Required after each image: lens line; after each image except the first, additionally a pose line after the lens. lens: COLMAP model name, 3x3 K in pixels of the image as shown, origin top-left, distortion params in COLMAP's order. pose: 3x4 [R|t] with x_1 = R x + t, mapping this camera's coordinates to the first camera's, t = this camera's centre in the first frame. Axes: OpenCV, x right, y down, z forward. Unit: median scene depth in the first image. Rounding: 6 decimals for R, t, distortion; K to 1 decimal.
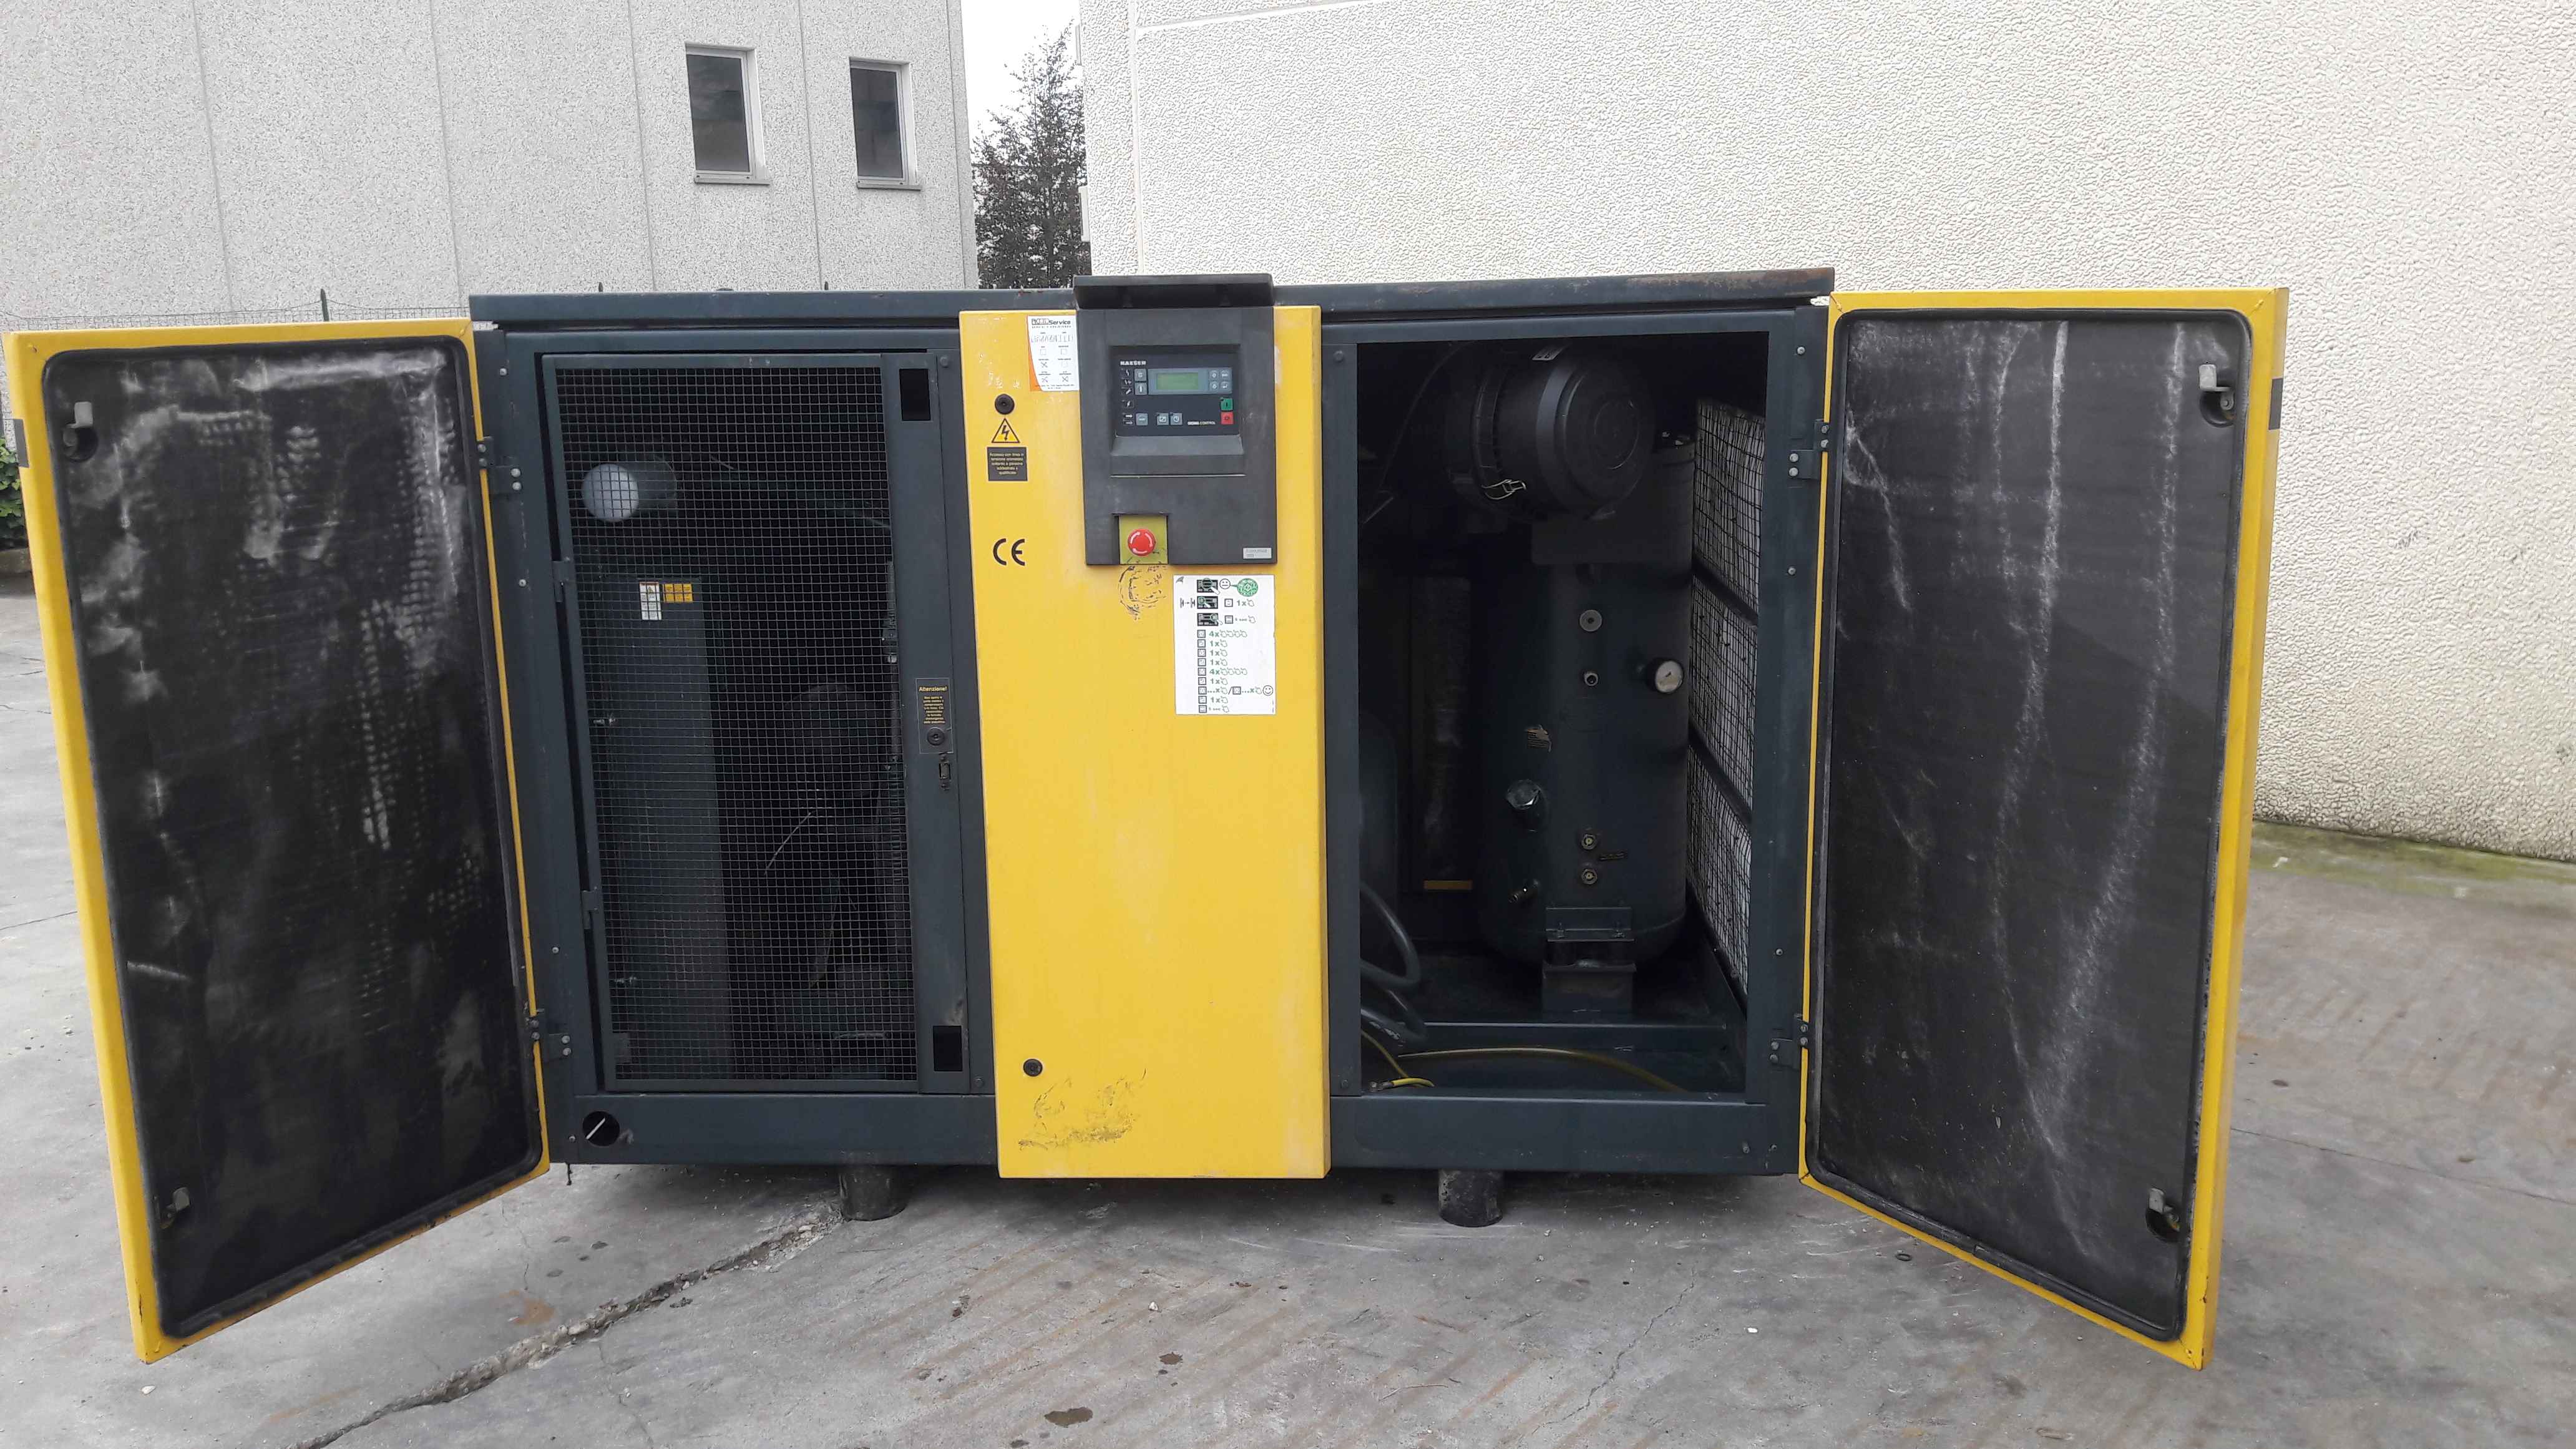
lens RADIAL K [[2124.6, 0, 1290.4], [0, 2124.6, 709.8], [0, 0, 1]] dist [0.031145, -0.006532]
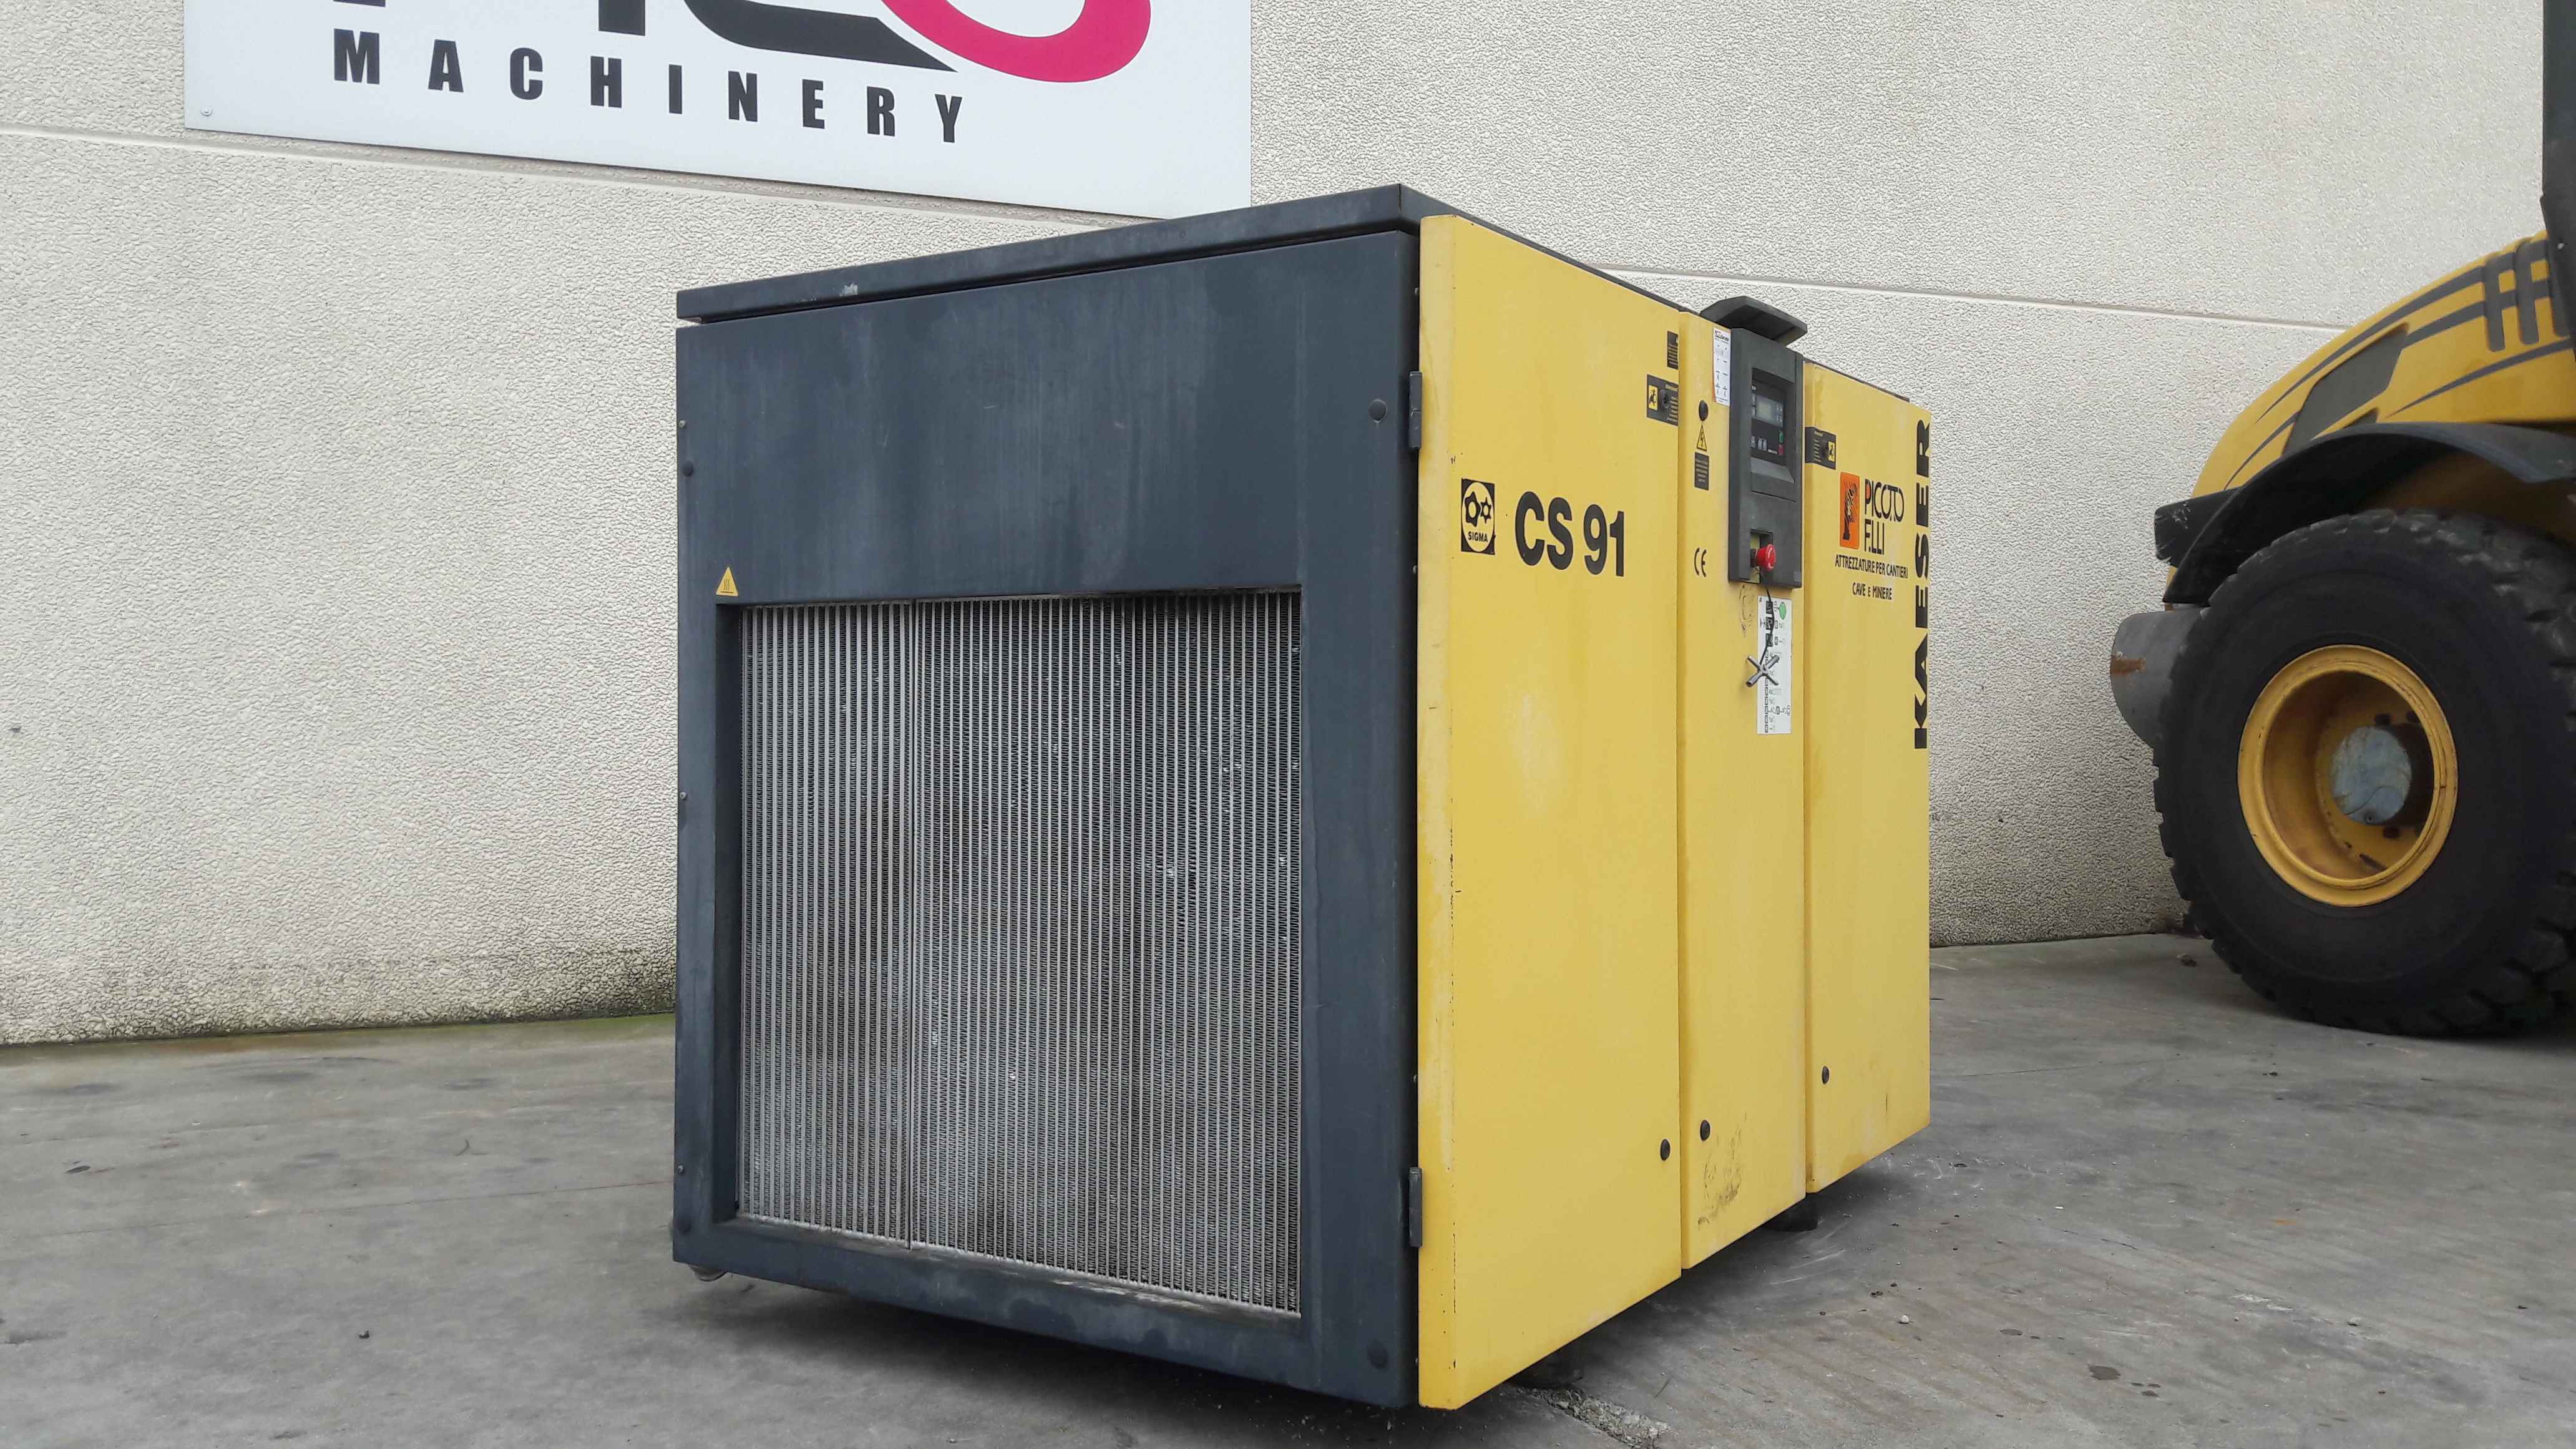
lens RADIAL K [[2124.6, 0, 1280.6], [0, 2124.6, 713.2], [0, 0, 1]] dist [0.031145, -0.006532]
pose [[0.507734, 0.007832, 0.861478, -1.061216], [0.176634, 0.977769, -0.112993, 0.067917], [-0.843212, 0.209536, 0.495063, 0.698202]]
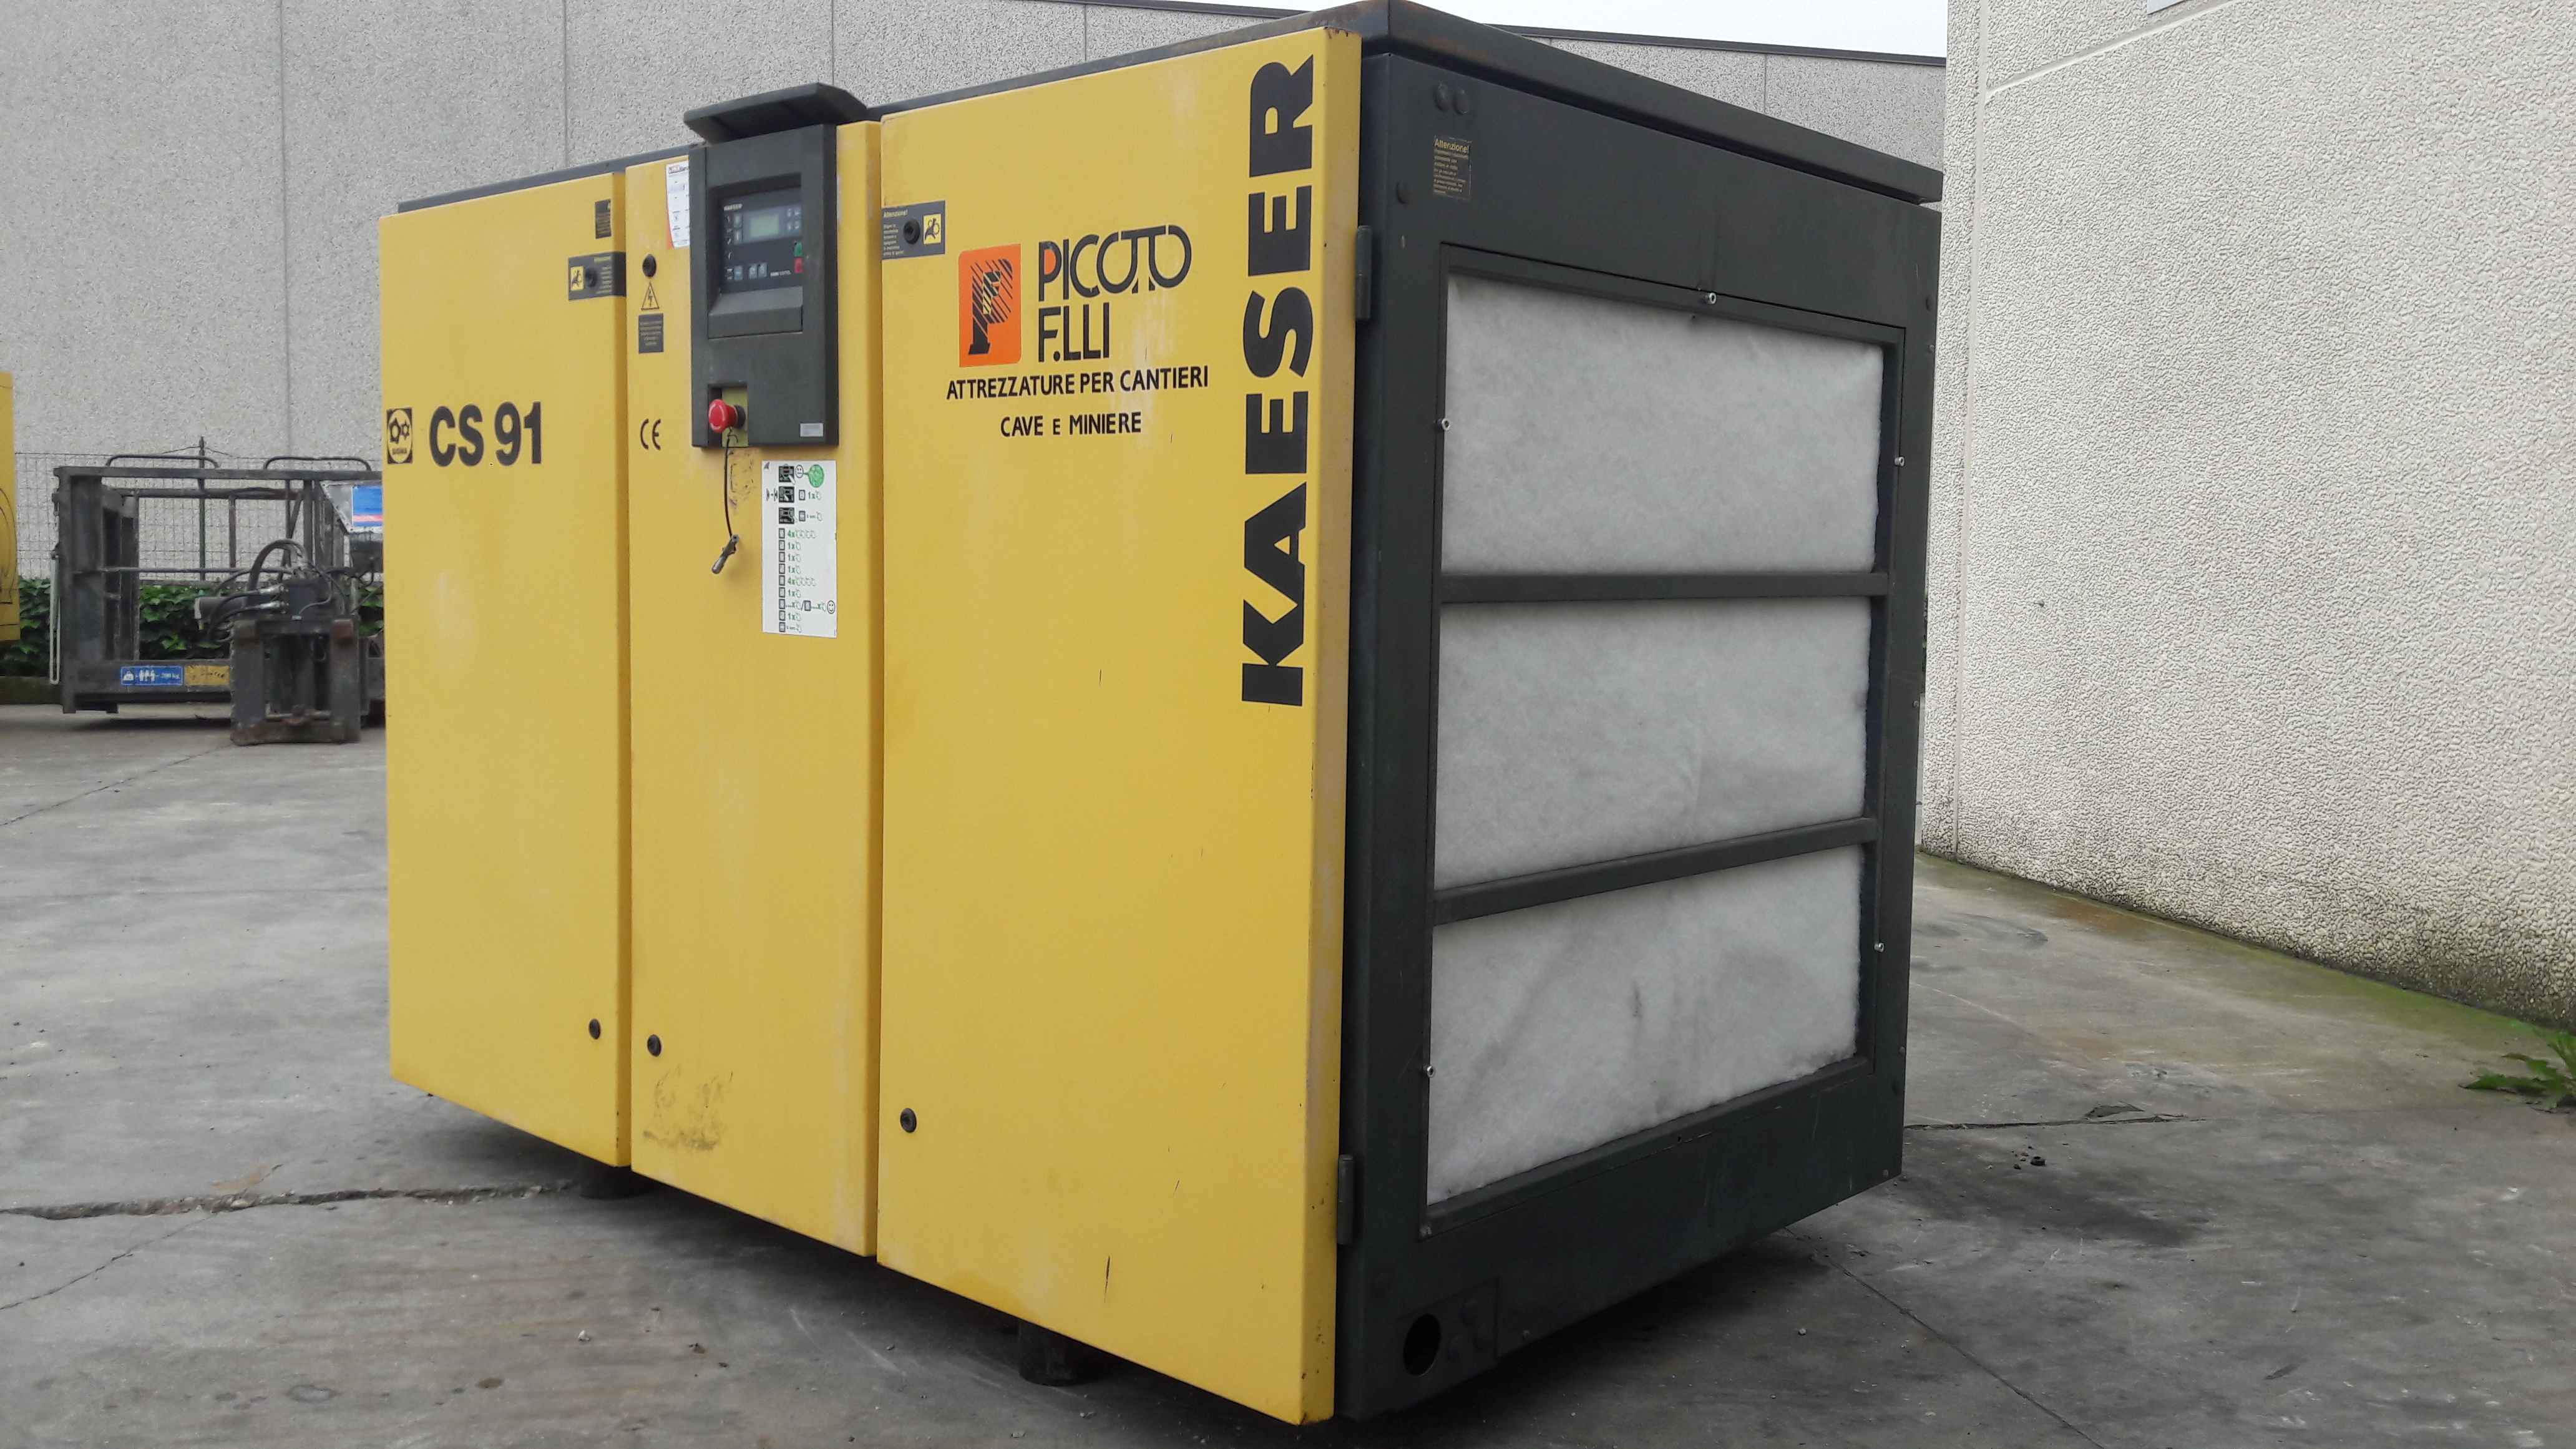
lens RADIAL K [[2124.6, 0, 1281.7], [0, 2124.6, 736.8], [0, 0, 1]] dist [0.031145, -0.006532]
pose [[0.766140, 0.080822, -0.637571, 0.642397], [-0.159912, 0.984833, -0.067316, 0.066730], [0.622460, 0.153529, 0.767445, 0.503584]]
